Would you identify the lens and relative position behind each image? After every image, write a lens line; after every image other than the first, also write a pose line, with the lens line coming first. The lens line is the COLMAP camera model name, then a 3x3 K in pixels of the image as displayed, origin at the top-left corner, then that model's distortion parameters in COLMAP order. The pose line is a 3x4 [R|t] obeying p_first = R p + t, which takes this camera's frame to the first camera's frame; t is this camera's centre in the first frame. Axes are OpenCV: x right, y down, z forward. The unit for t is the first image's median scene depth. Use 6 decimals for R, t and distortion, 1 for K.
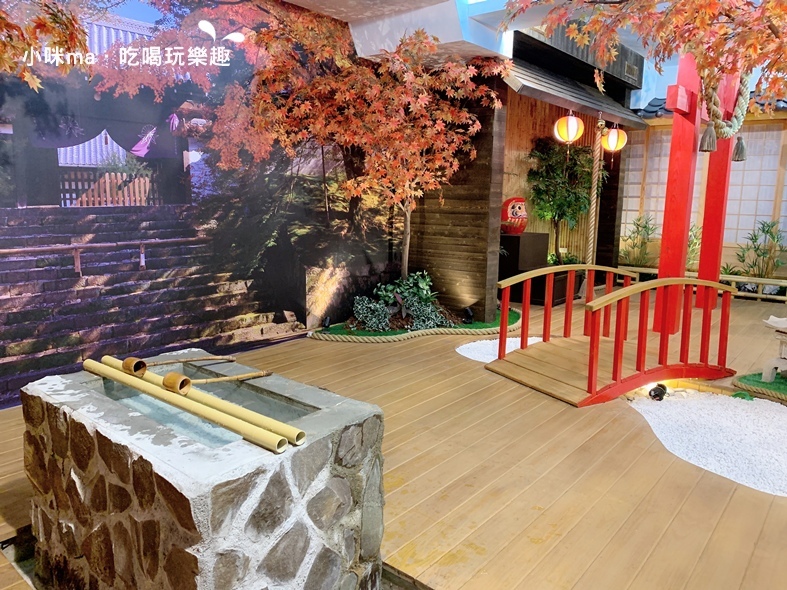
lens RADIAL K [[595.2, 0, 395.6], [0, 595.2, 293.5], [0, 0, 1]] dist [0.013249, -0.027866]
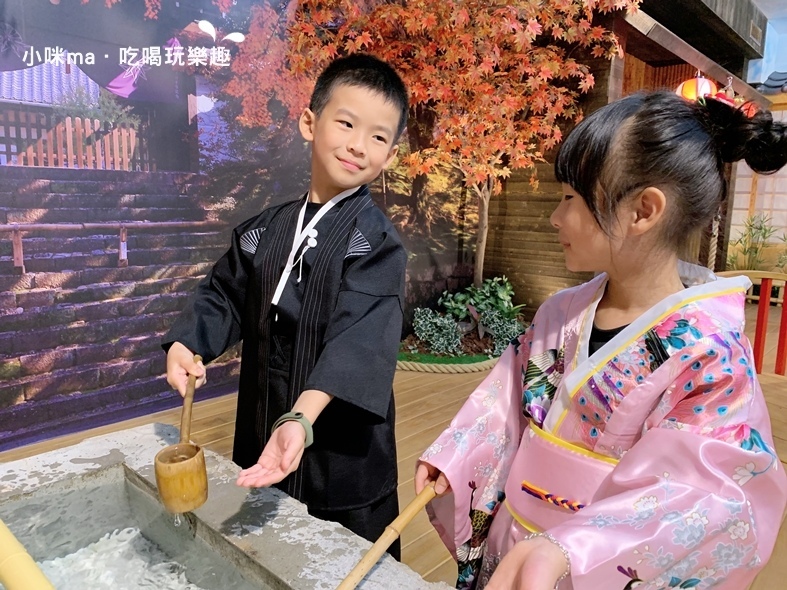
lens RADIAL K [[595.2, 0, 391.1], [0, 595.2, 295.8], [0, 0, 1]] dist [0.013249, -0.027866]
pose [[0.998197, 0.023252, -0.055335, -0.069805], [-0.023481, 0.999718, -0.003483, -0.008764], [0.055238, 0.004776, 0.998462, 0.290374]]
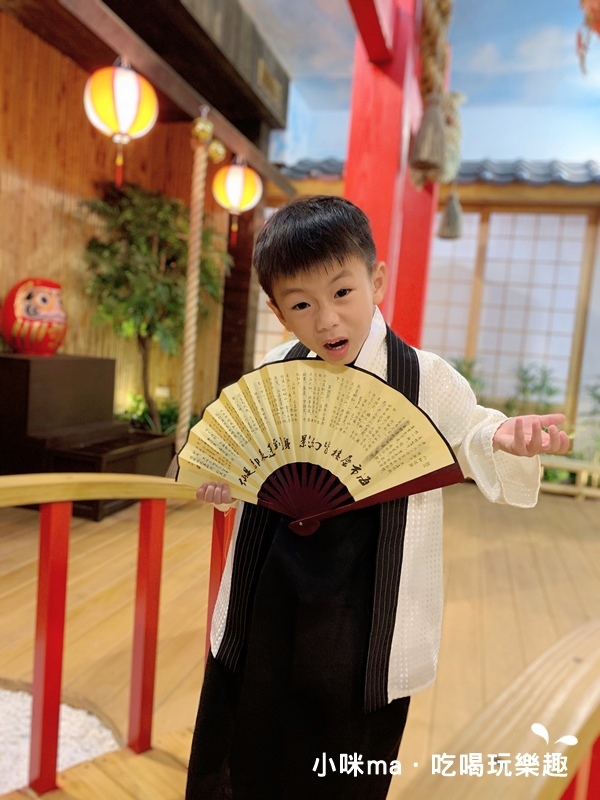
lens RADIAL K [[605.0, 0, 299.8], [0, 605.0, 400.6], [0, 0, 1]] dist [0.013249, -0.027866]
pose [[0.918398, 0.025065, 0.394864, 0.329310], [-0.004958, 0.998642, -0.051859, -0.064429], [-0.395628, 0.045669, 0.917275, 0.773503]]
